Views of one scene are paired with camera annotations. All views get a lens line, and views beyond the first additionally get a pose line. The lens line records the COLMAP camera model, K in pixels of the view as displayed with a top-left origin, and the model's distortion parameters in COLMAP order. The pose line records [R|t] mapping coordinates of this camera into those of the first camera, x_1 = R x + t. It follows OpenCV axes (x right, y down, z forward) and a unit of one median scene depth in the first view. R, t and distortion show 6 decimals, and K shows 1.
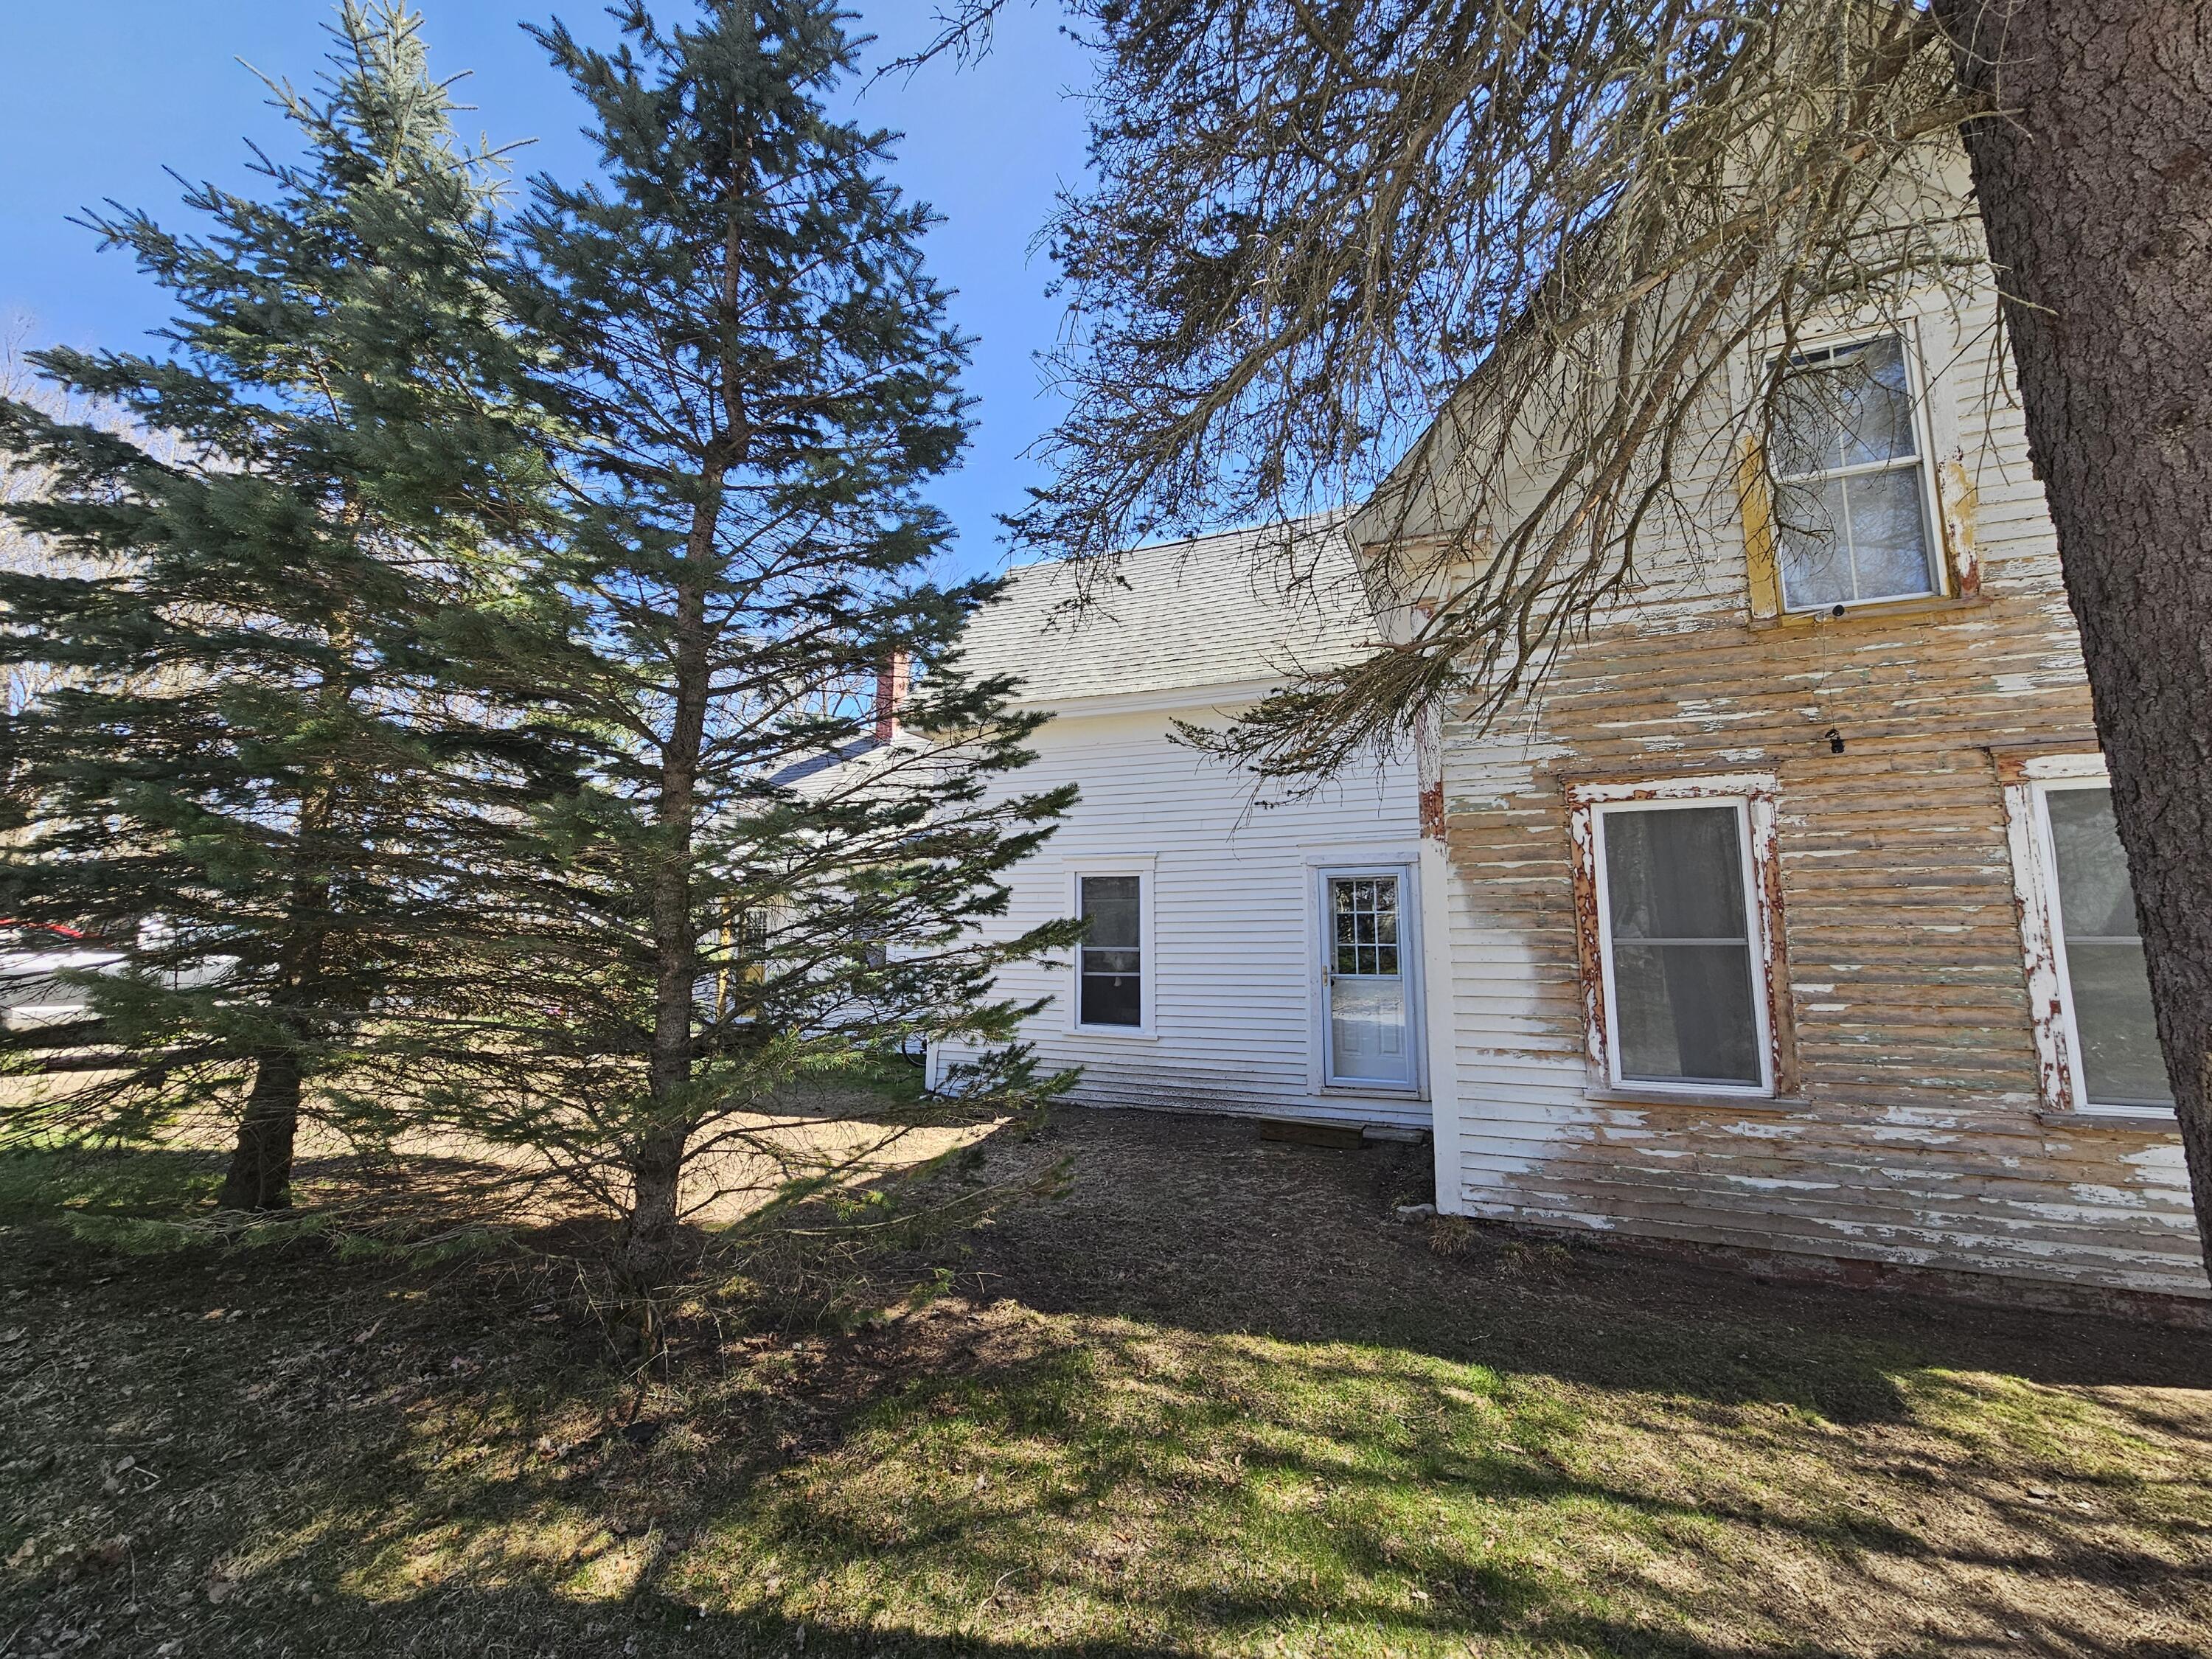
lens RADIAL K [[911.0, 0, 1101.6], [0, 911.0, 814.8], [0, 0, 1]] dist [-0.000115, 0.000463]
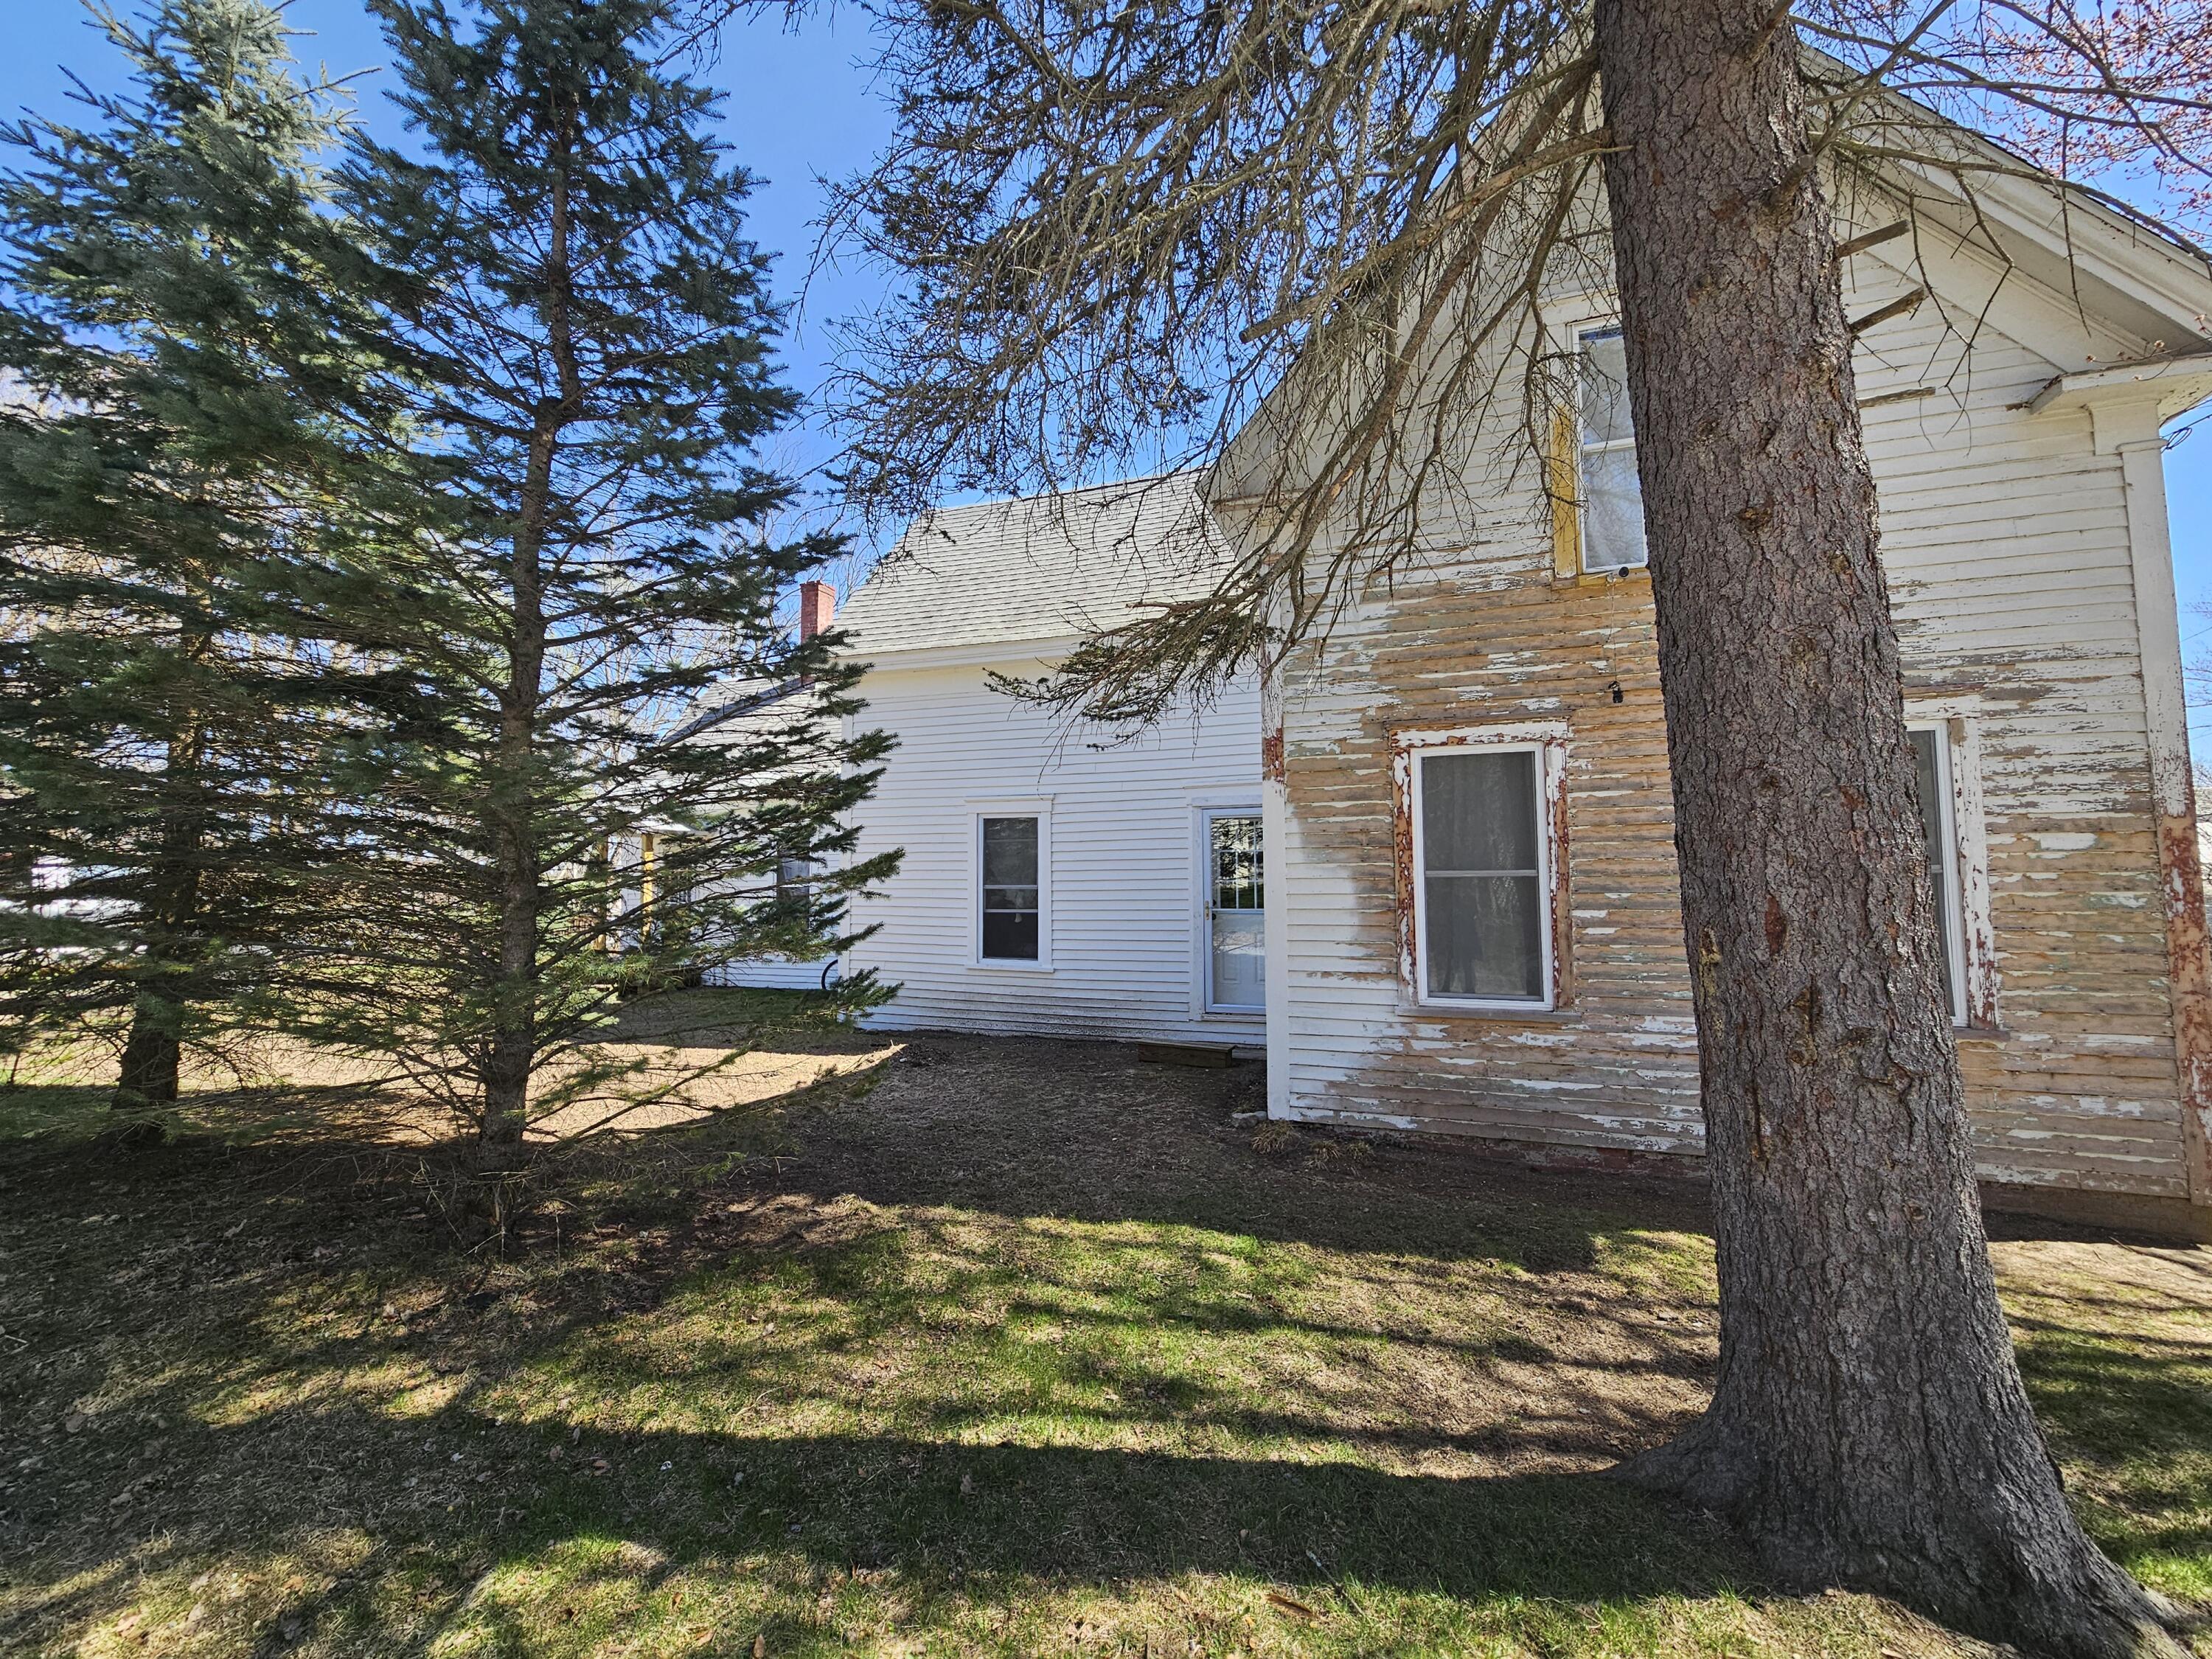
lens RADIAL K [[911.0, 0, 1101.6], [0, 911.0, 814.8], [0, 0, 1]] dist [-0.000115, 0.000463]
pose [[0.998906, -0.002403, 0.046703, 0.150846], [-0.000519, 0.998048, 0.062449, -0.001010], [-0.046762, -0.062405, 0.996955, -0.093075]]
